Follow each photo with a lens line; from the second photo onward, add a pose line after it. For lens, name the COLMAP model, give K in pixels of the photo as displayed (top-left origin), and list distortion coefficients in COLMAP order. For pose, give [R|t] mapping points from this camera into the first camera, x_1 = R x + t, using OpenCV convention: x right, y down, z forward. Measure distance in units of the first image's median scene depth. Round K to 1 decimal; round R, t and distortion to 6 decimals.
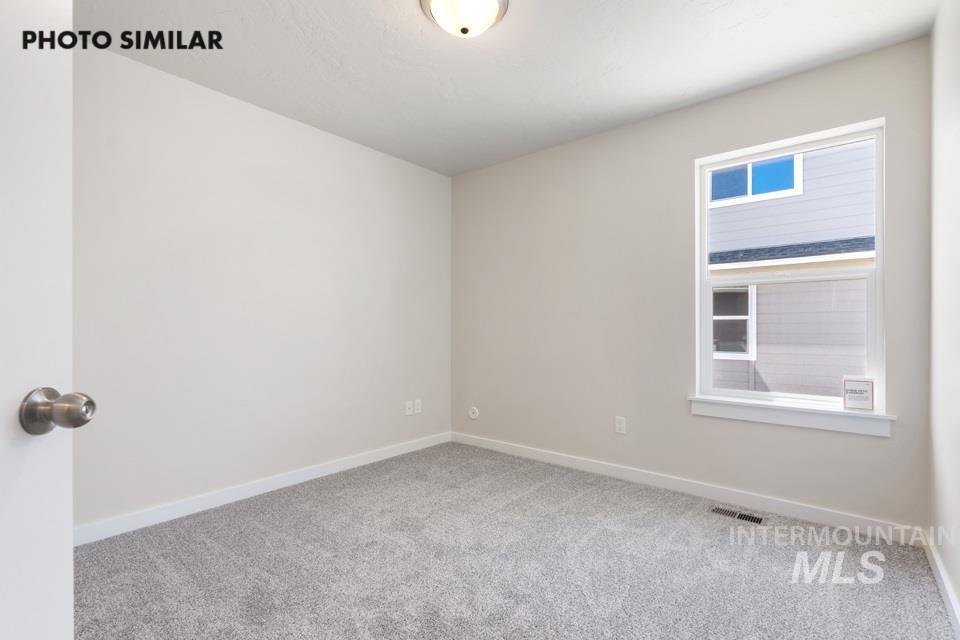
lens RADIAL K [[437.0, 0, 483.1], [0, 437.0, 321.1], [0, 0, 1]] dist [0.000461, -0.000029]
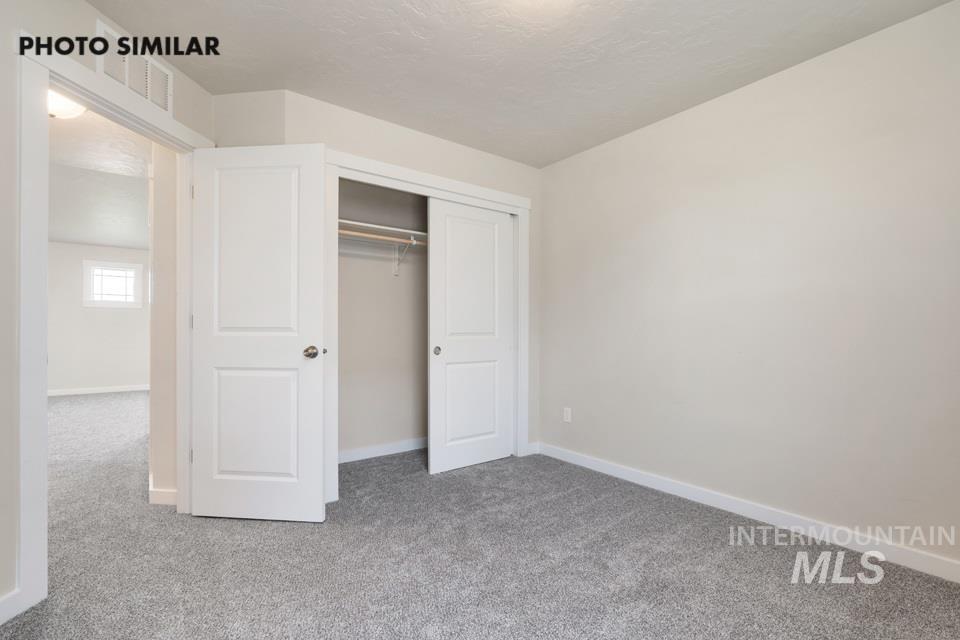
lens RADIAL K [[437.0, 0, 481.0], [0, 437.0, 325.5], [0, 0, 1]] dist [0.000461, -0.000029]
pose [[-0.207231, -0.010334, -0.978238, 0.658732], [0.012878, 0.999829, -0.013290, 0.013640], [0.978207, -0.015352, -0.207062, 0.896429]]
